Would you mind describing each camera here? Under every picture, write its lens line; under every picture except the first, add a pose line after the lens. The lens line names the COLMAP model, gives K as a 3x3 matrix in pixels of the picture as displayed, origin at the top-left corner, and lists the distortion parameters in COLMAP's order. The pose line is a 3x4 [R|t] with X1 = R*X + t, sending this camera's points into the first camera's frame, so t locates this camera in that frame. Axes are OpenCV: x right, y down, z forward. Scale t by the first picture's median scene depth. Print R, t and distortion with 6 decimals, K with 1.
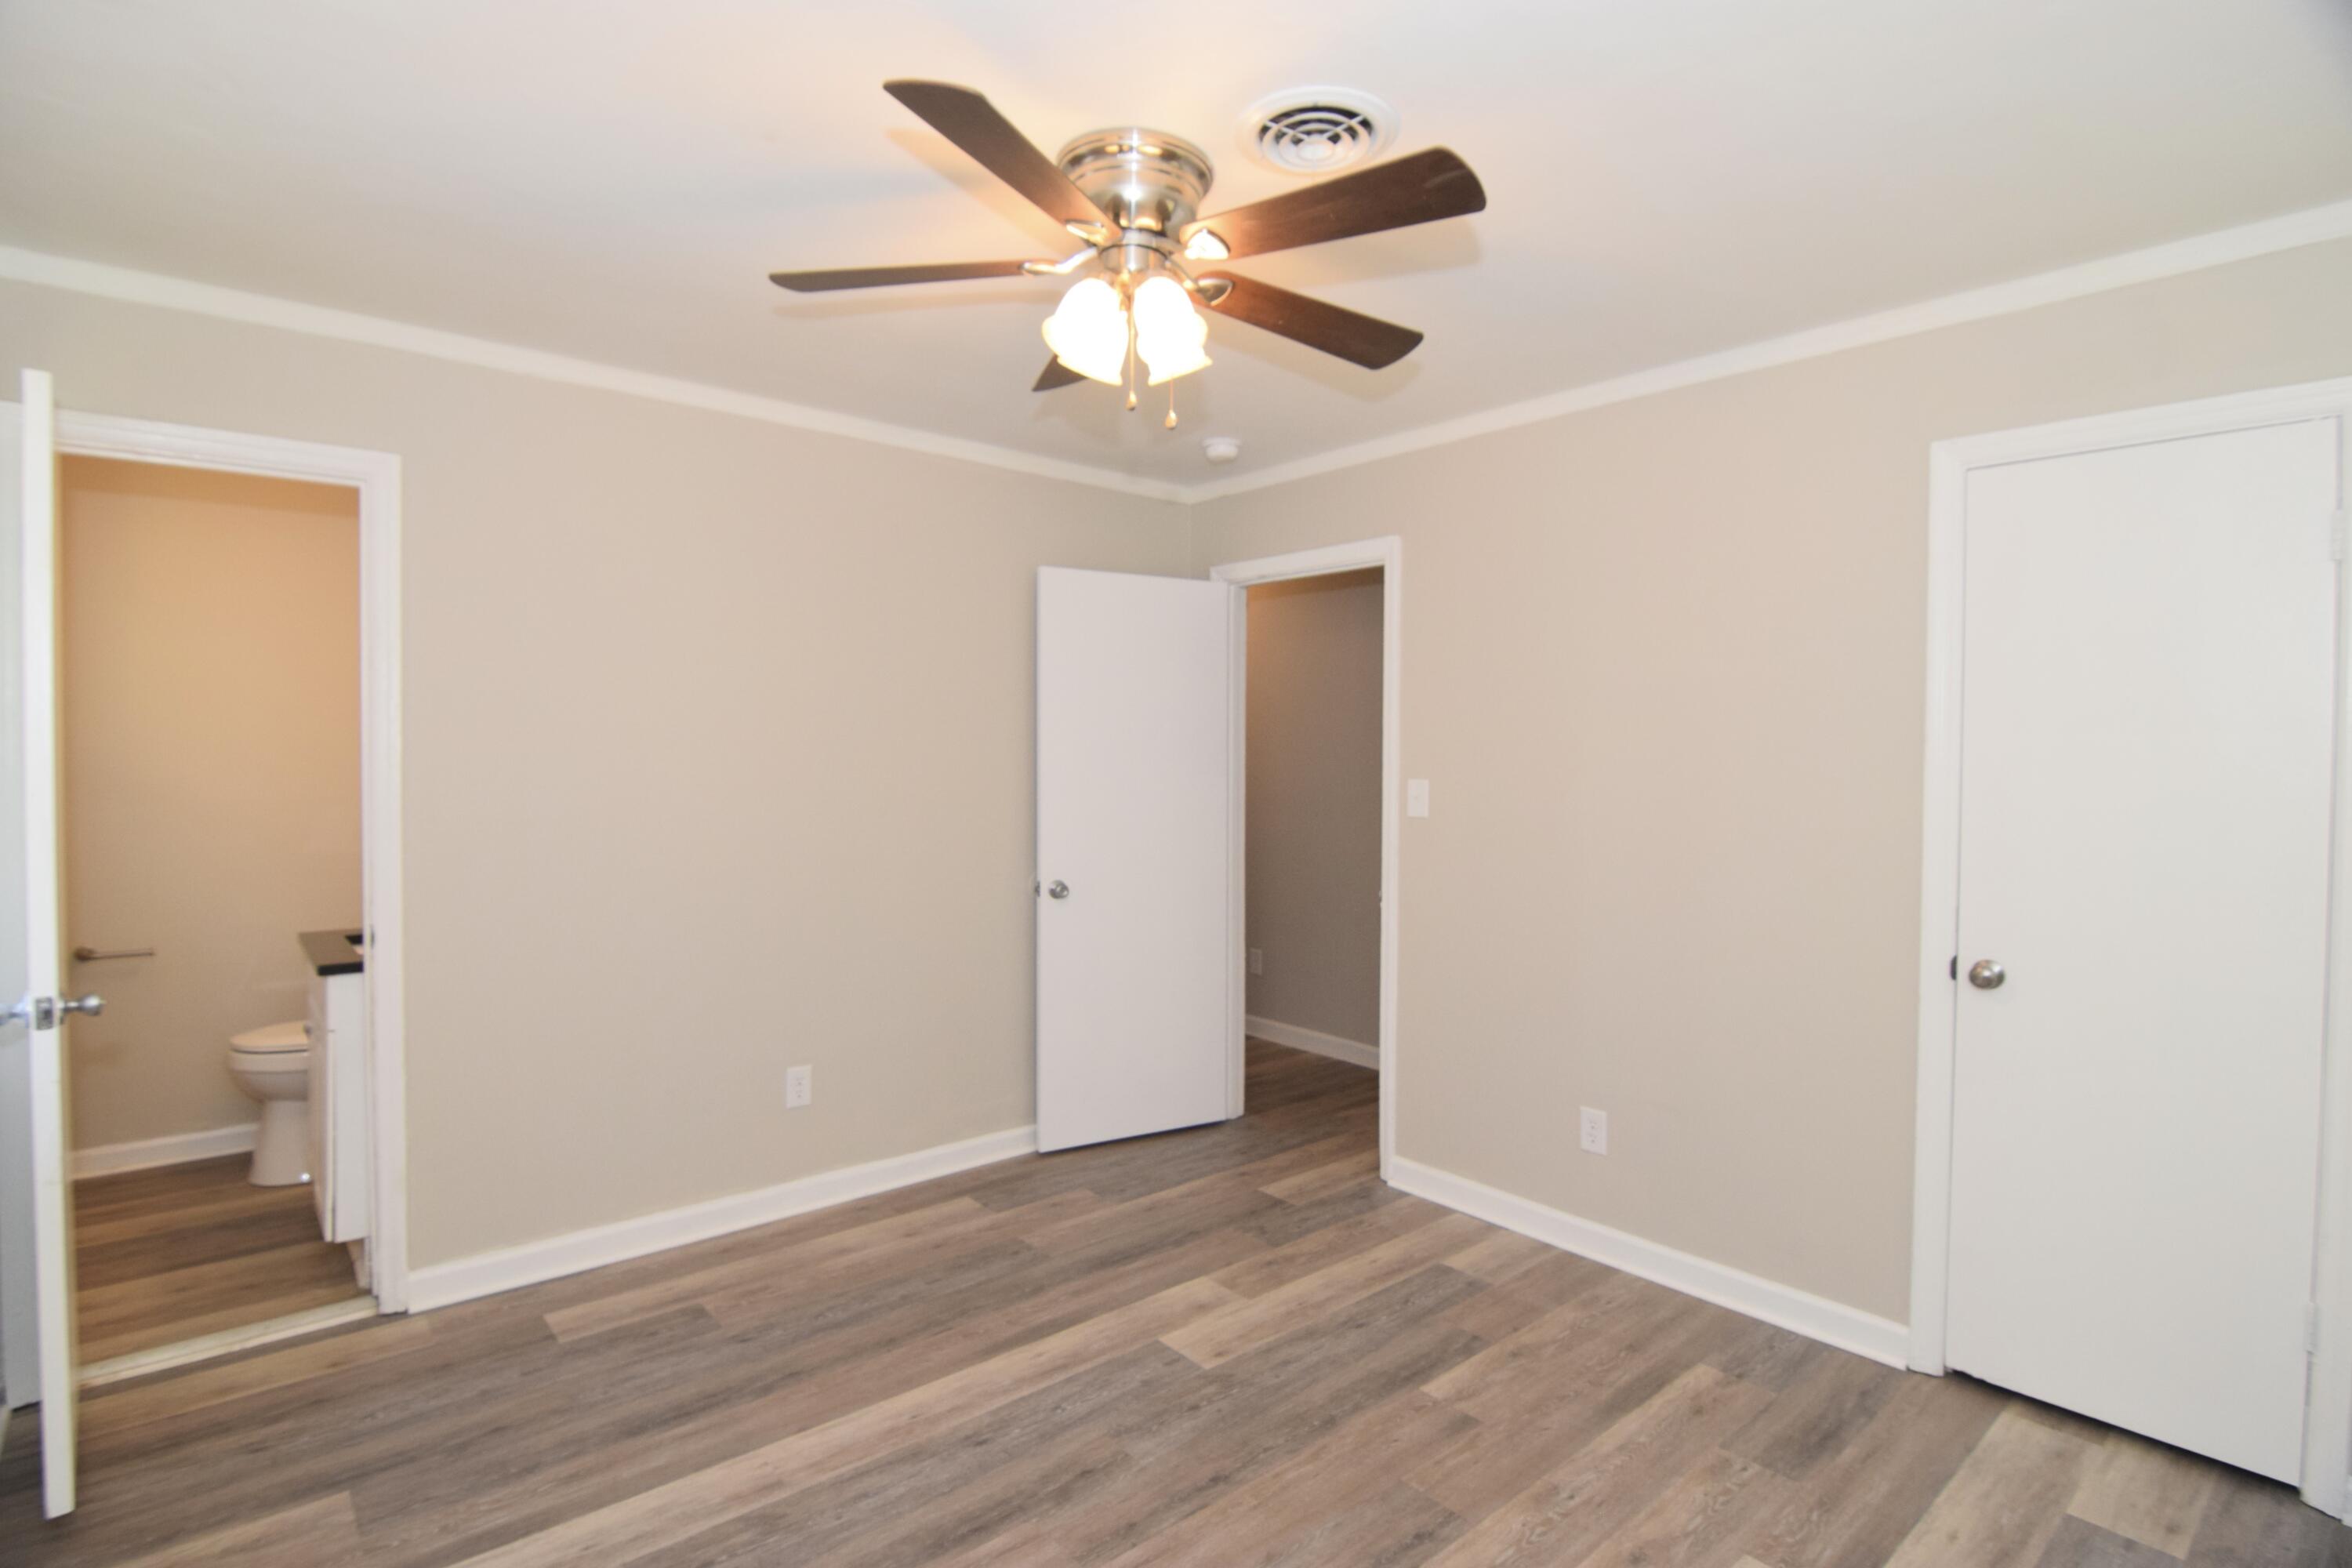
lens RADIAL K [[1154.8, 0, 1172.3], [0, 1154.8, 787.1], [0, 0, 1]] dist [0.001183, -0.011076]
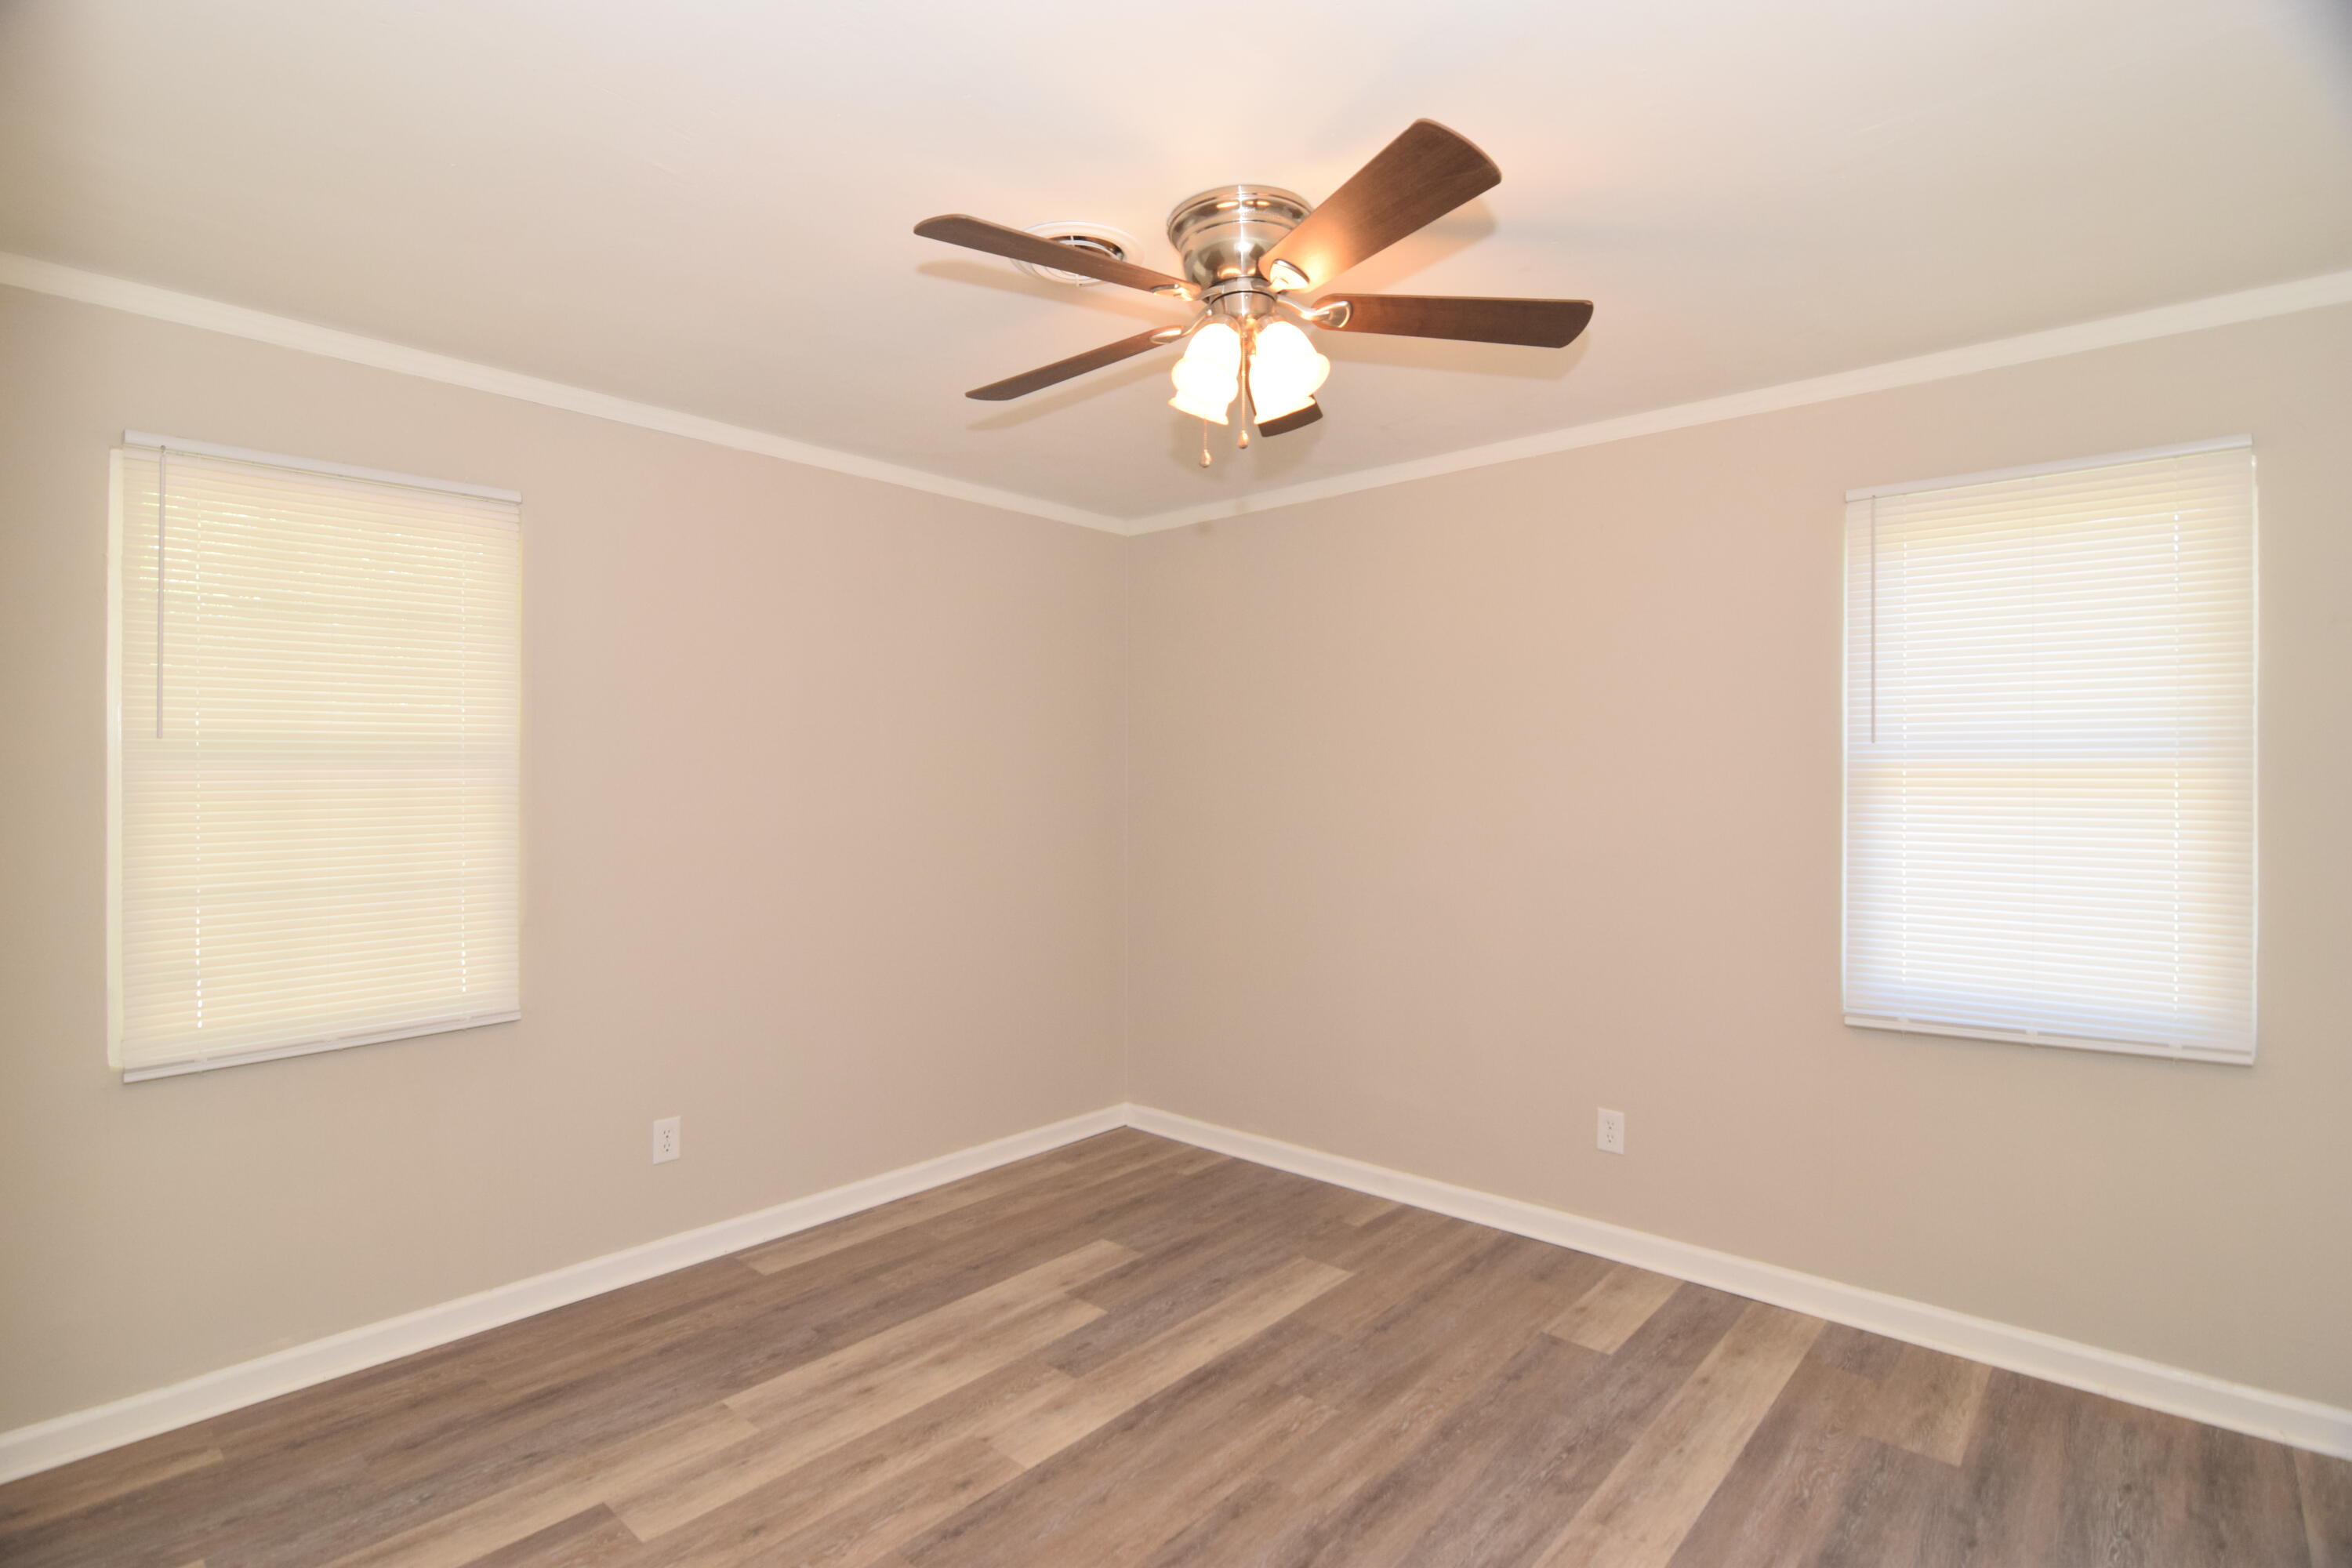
lens RADIAL K [[1154.8, 0, 1172.3], [0, 1154.8, 787.1], [0, 0, 1]] dist [0.001183, -0.011076]
pose [[-0.991186, -0.006972, -0.132295, 0.127447], [-0.012308, 0.999141, 0.039563, -0.044318], [0.131906, 0.040842, -0.990420, 1.561802]]
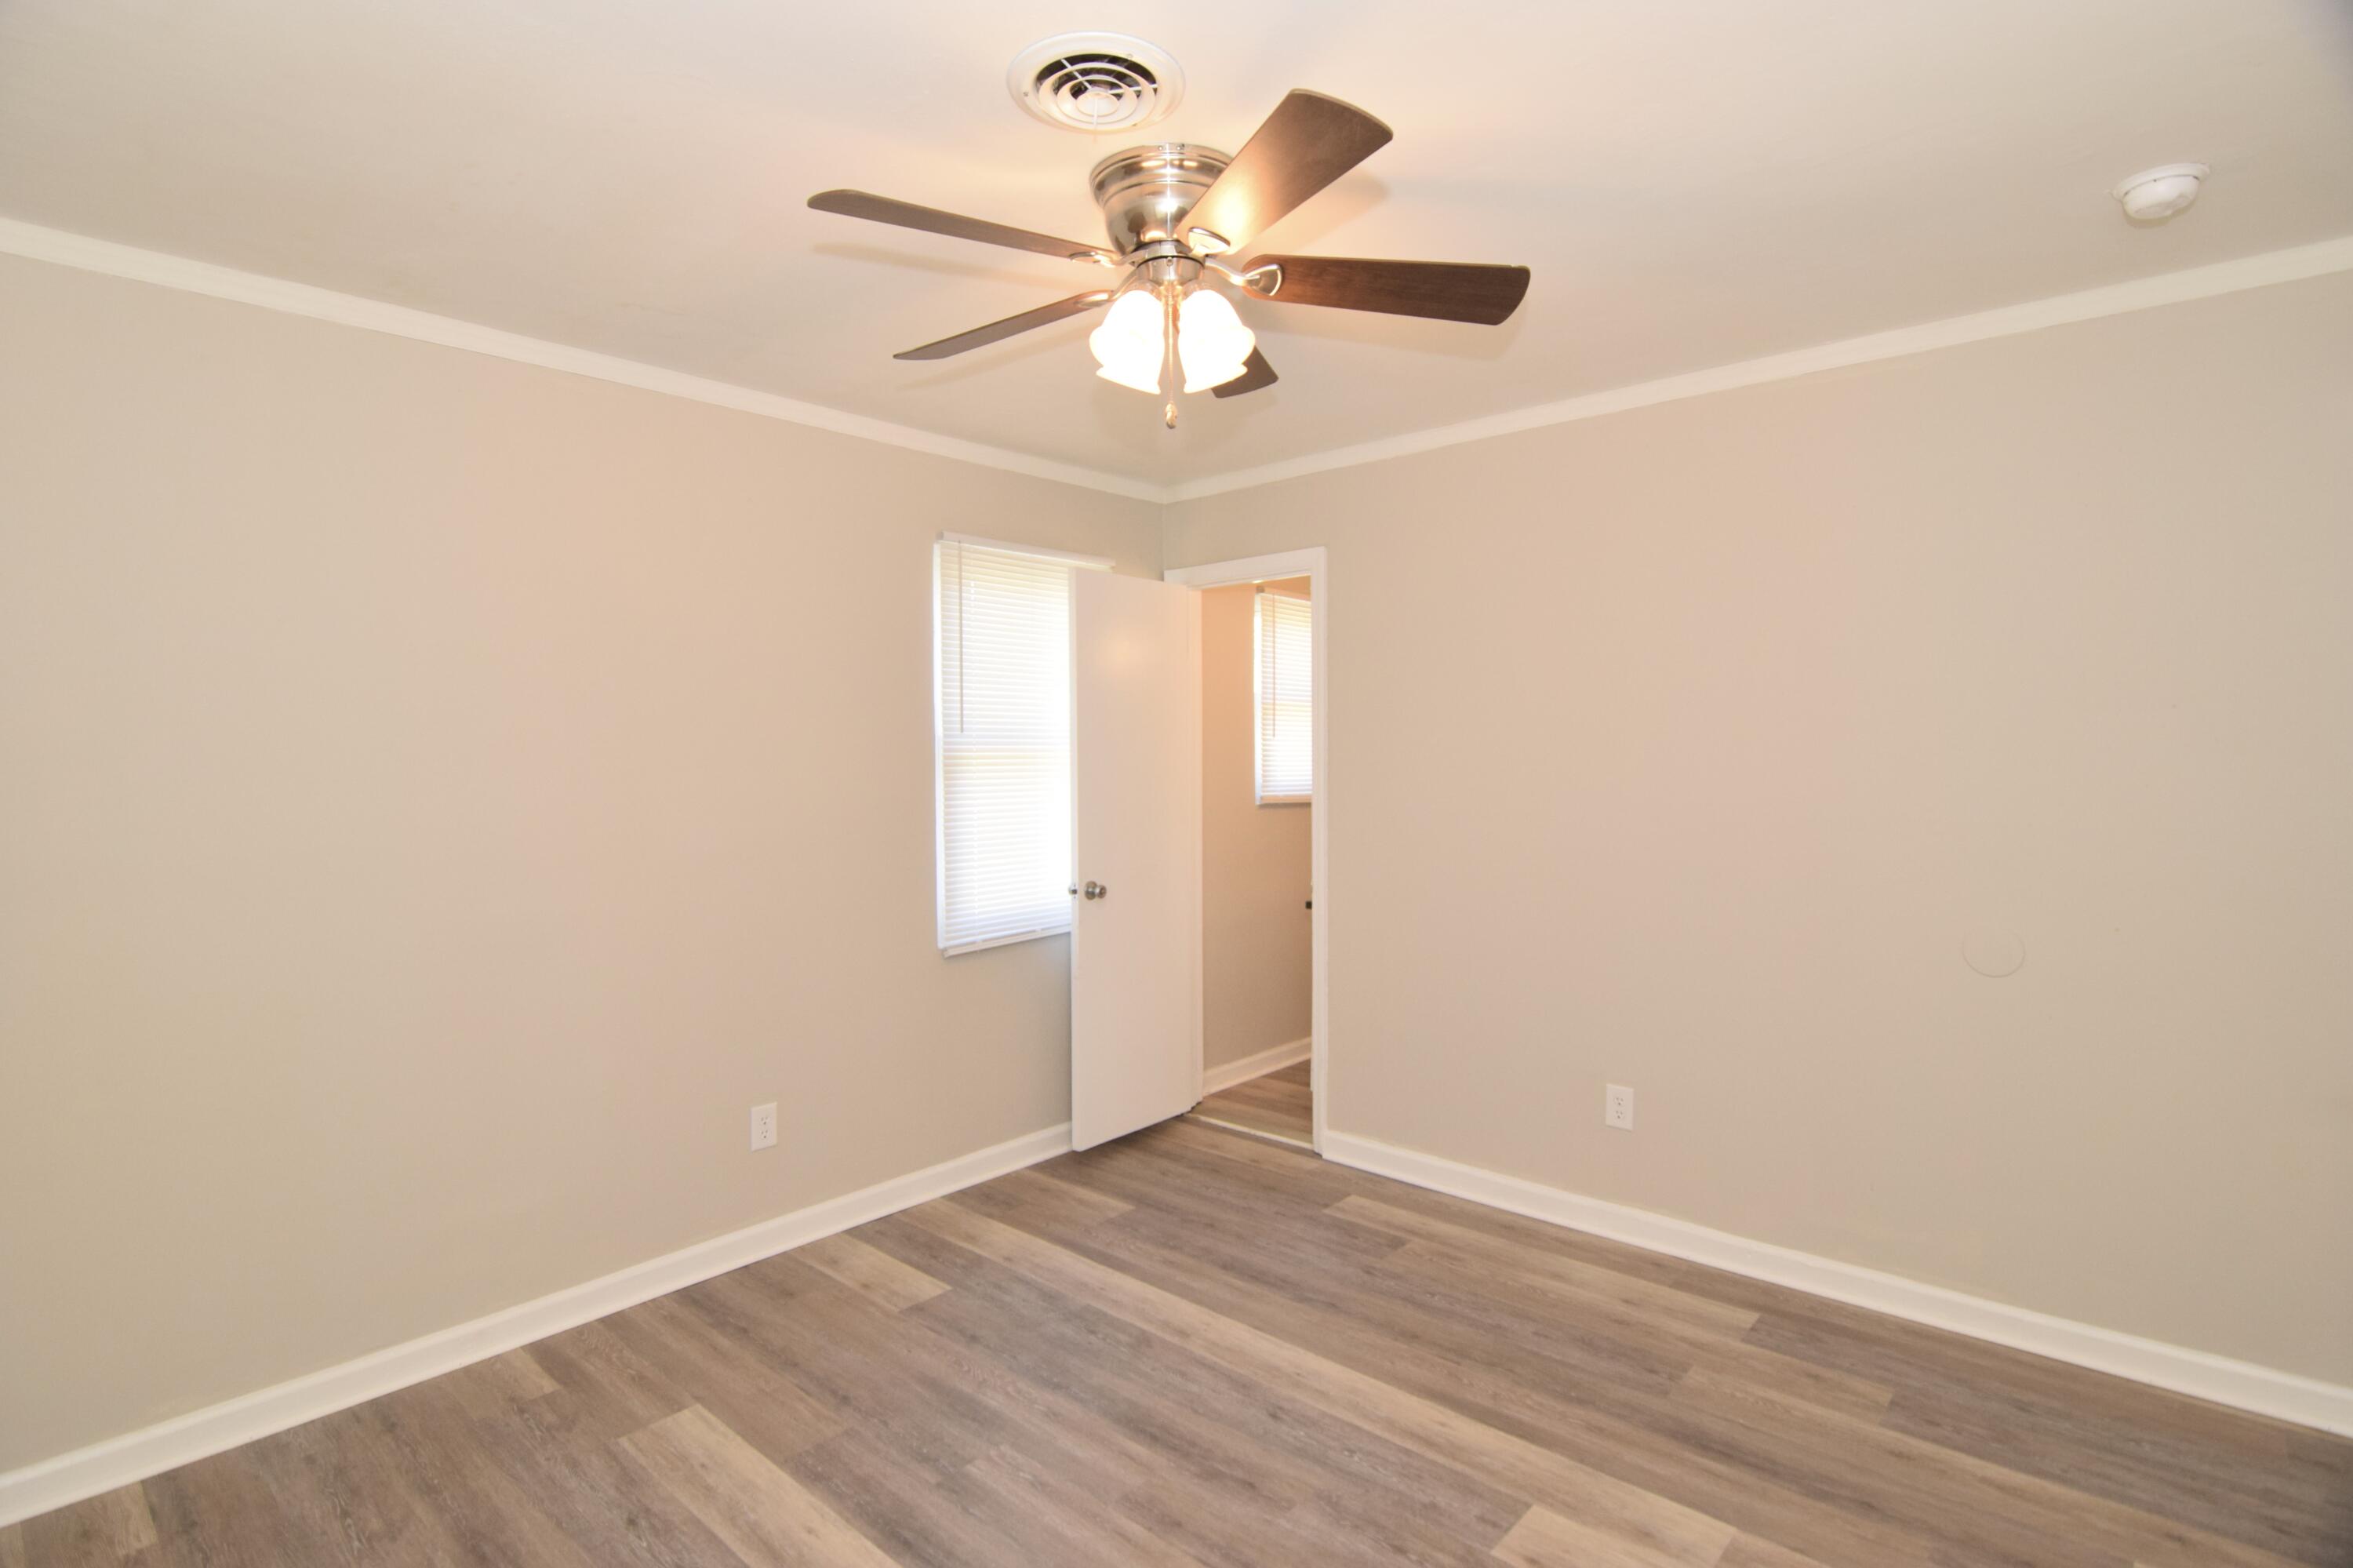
lens RADIAL K [[1155.4, 0, 1172.8], [0, 1155.4, 787.1], [0, 0, 1]] dist [0.001183, -0.011076]
pose [[0.123825, 0.021427, -0.992073, 0.746954], [-0.019381, 0.999628, 0.019172, -0.019904], [0.992115, 0.016853, 0.124194, 0.672252]]
